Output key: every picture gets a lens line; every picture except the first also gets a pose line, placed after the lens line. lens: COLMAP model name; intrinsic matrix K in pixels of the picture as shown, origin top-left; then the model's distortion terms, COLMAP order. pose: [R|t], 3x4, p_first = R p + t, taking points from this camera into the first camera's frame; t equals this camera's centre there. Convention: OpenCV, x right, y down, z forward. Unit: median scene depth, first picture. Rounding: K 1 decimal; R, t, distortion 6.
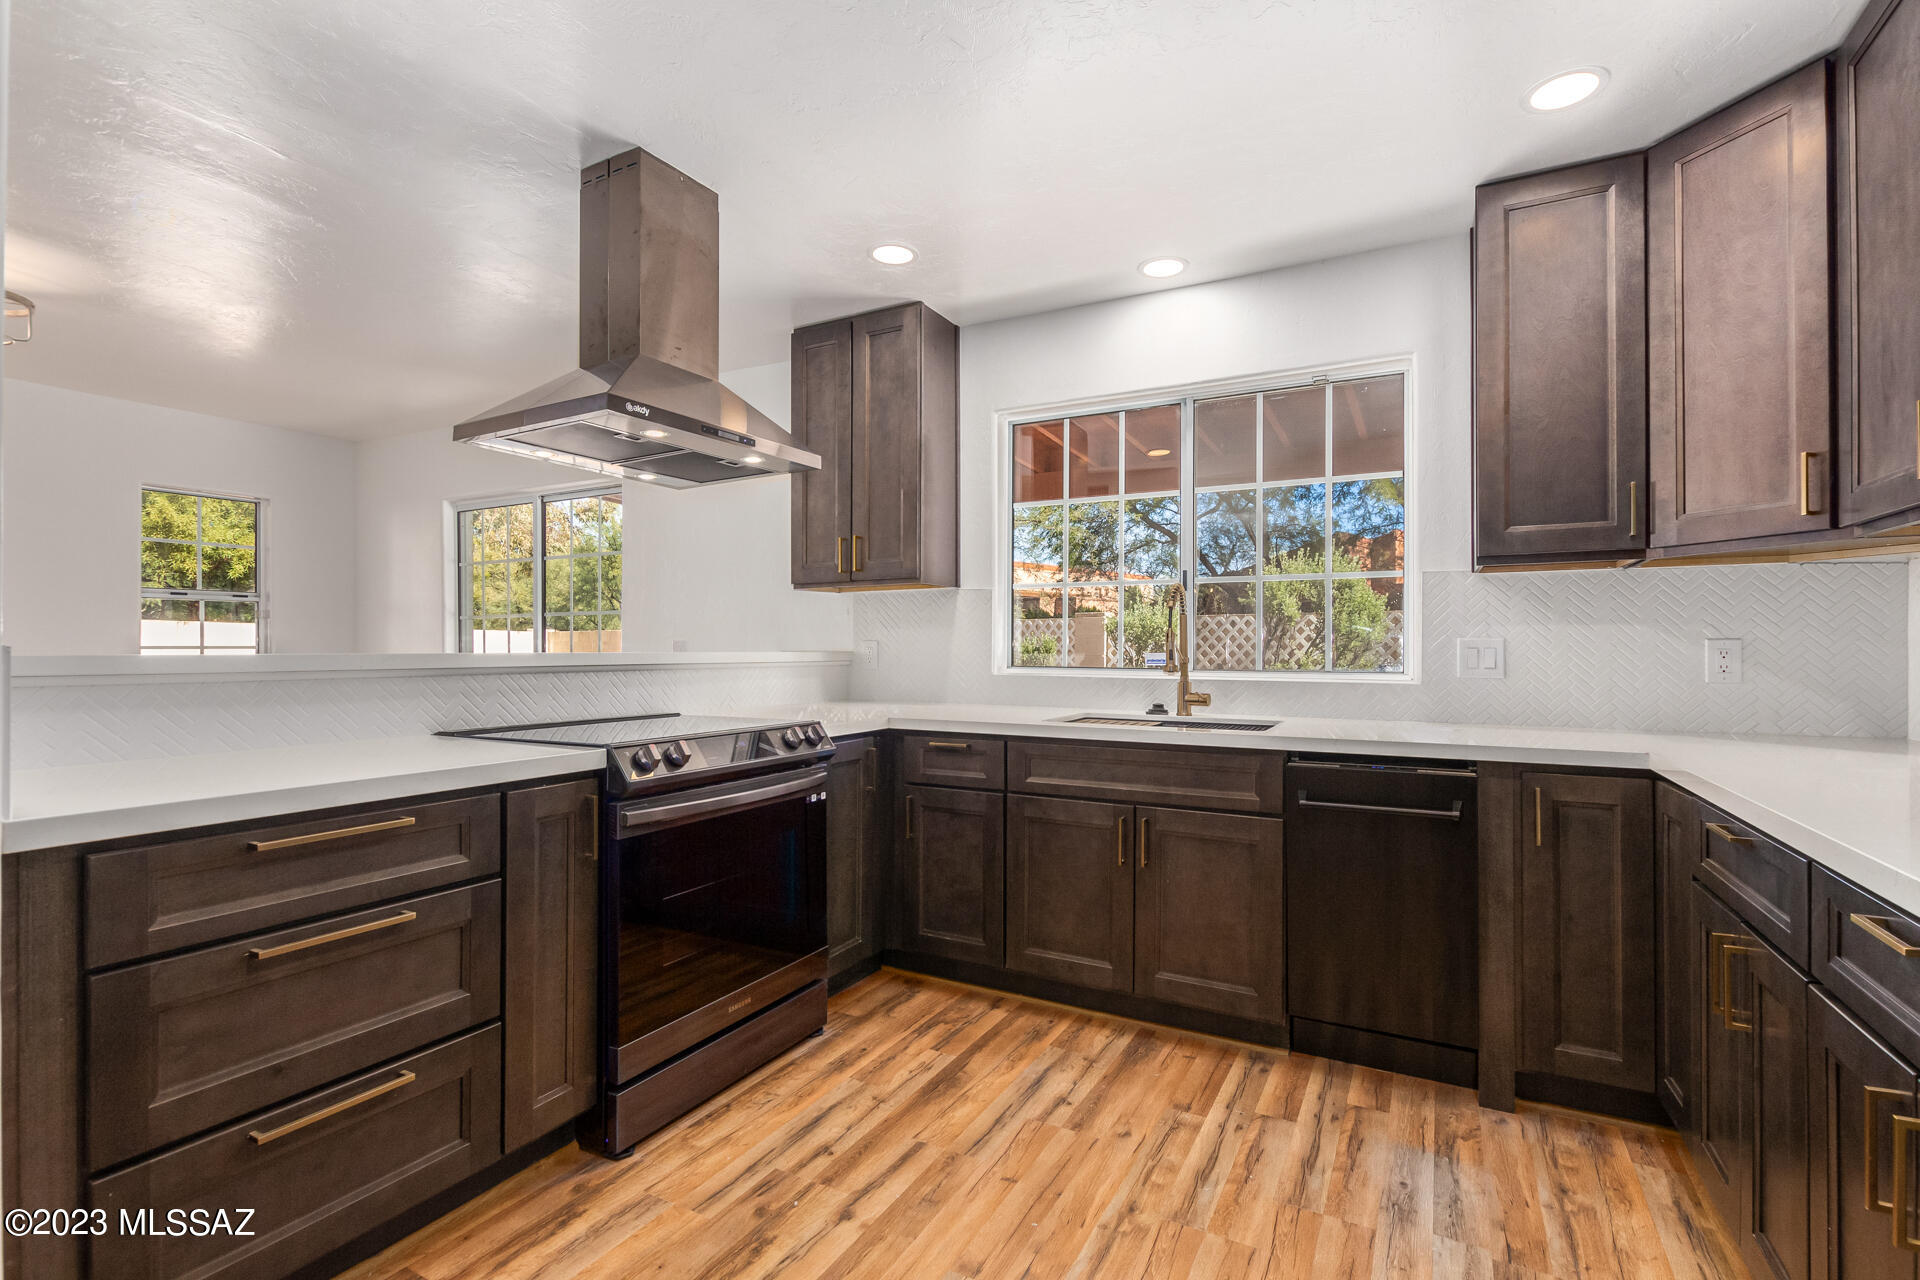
lens RADIAL K [[869.5, 0, 957.7], [0, 869.5, 631.3], [0, 0, 1]] dist [0.005992, -0.004559]
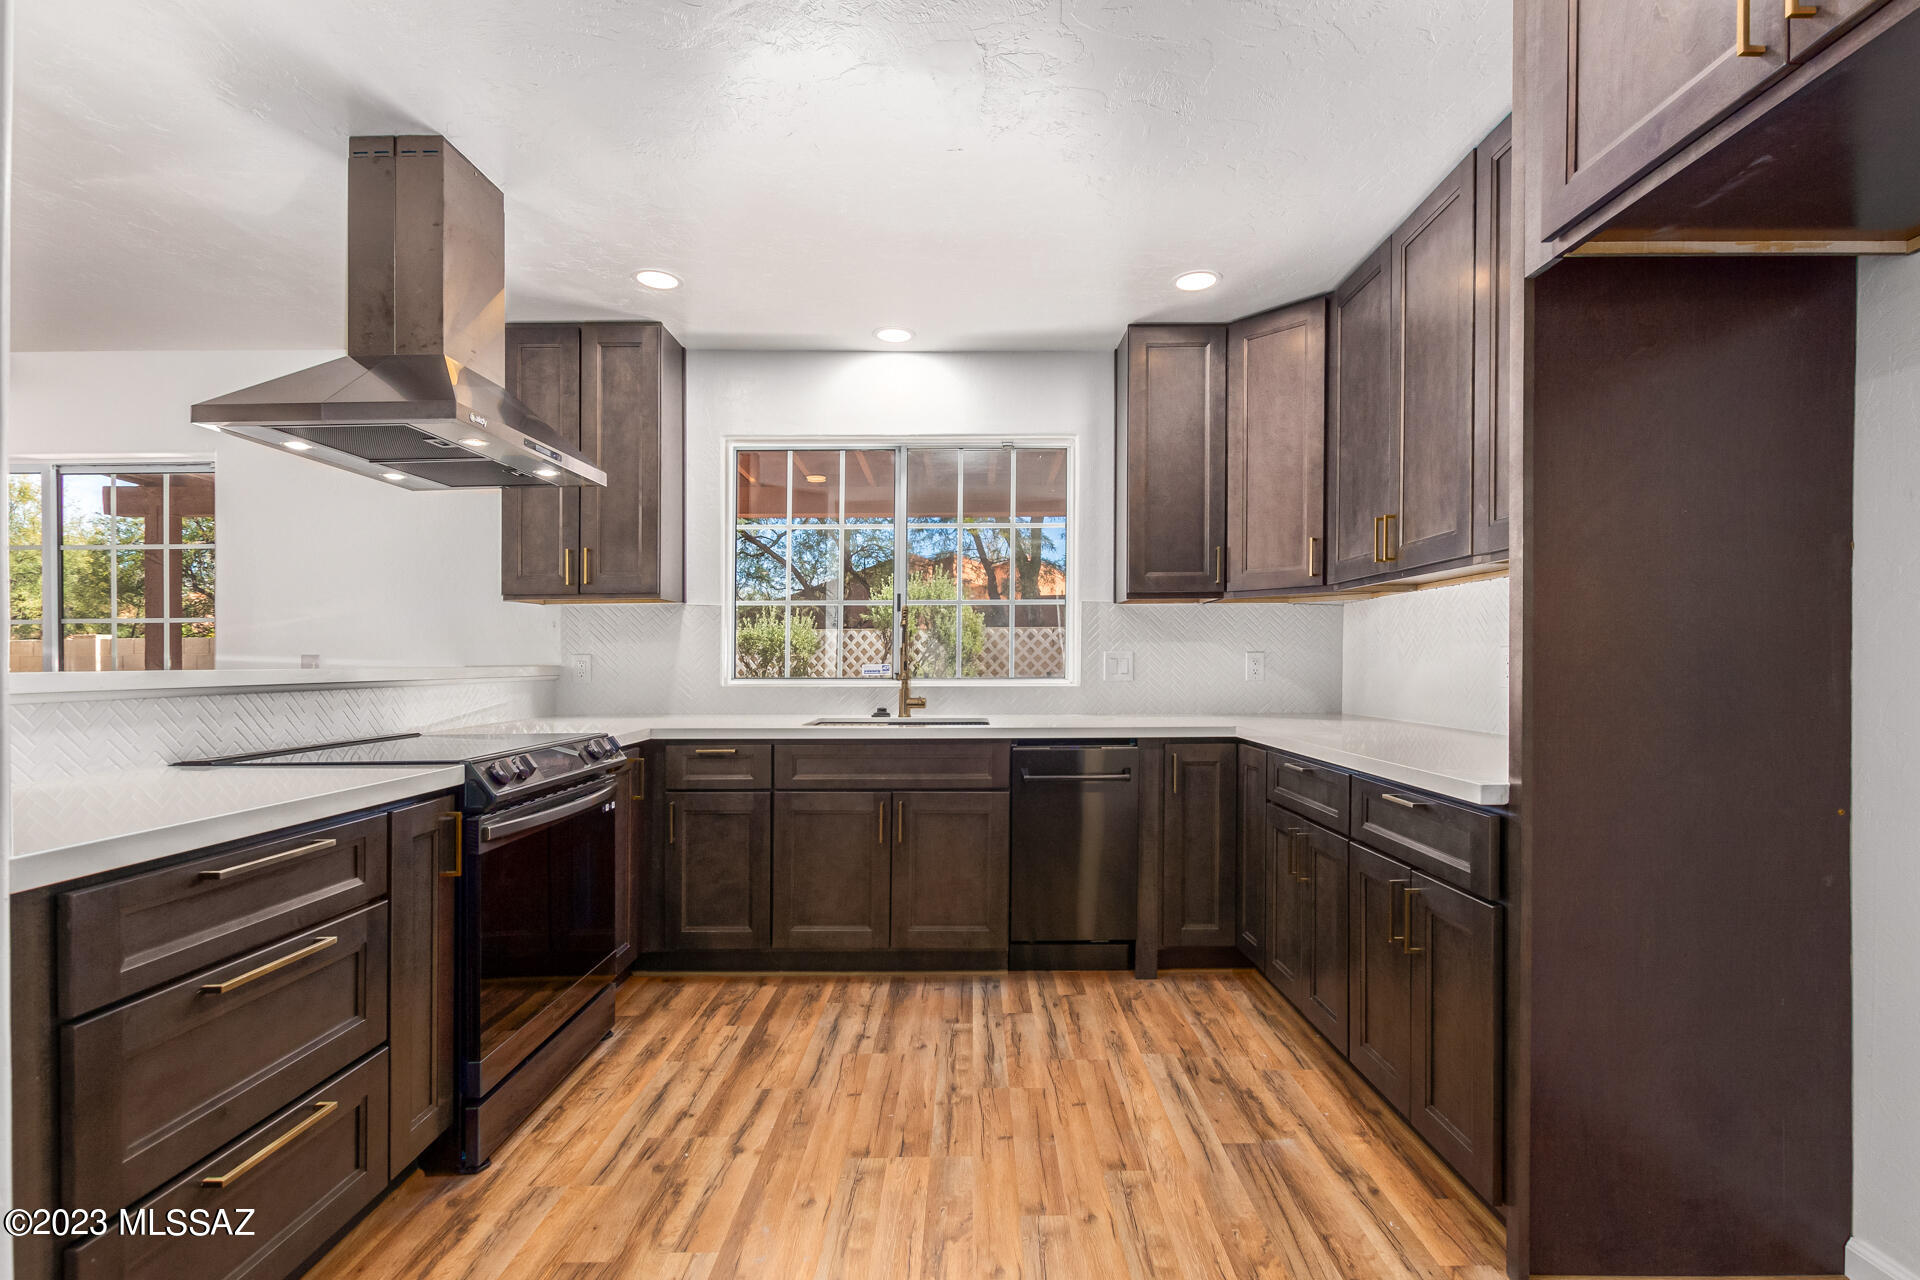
lens RADIAL K [[886.0, 0, 961.7], [0, 886.0, 661.1], [0, 0, 1]] dist [0.000247, -0.000378]
pose [[0.881490, -0.006015, 0.472164, -0.344497], [-0.003138, 0.999822, 0.018594, -0.002754], [-0.472192, -0.017872, 0.881314, -0.139083]]
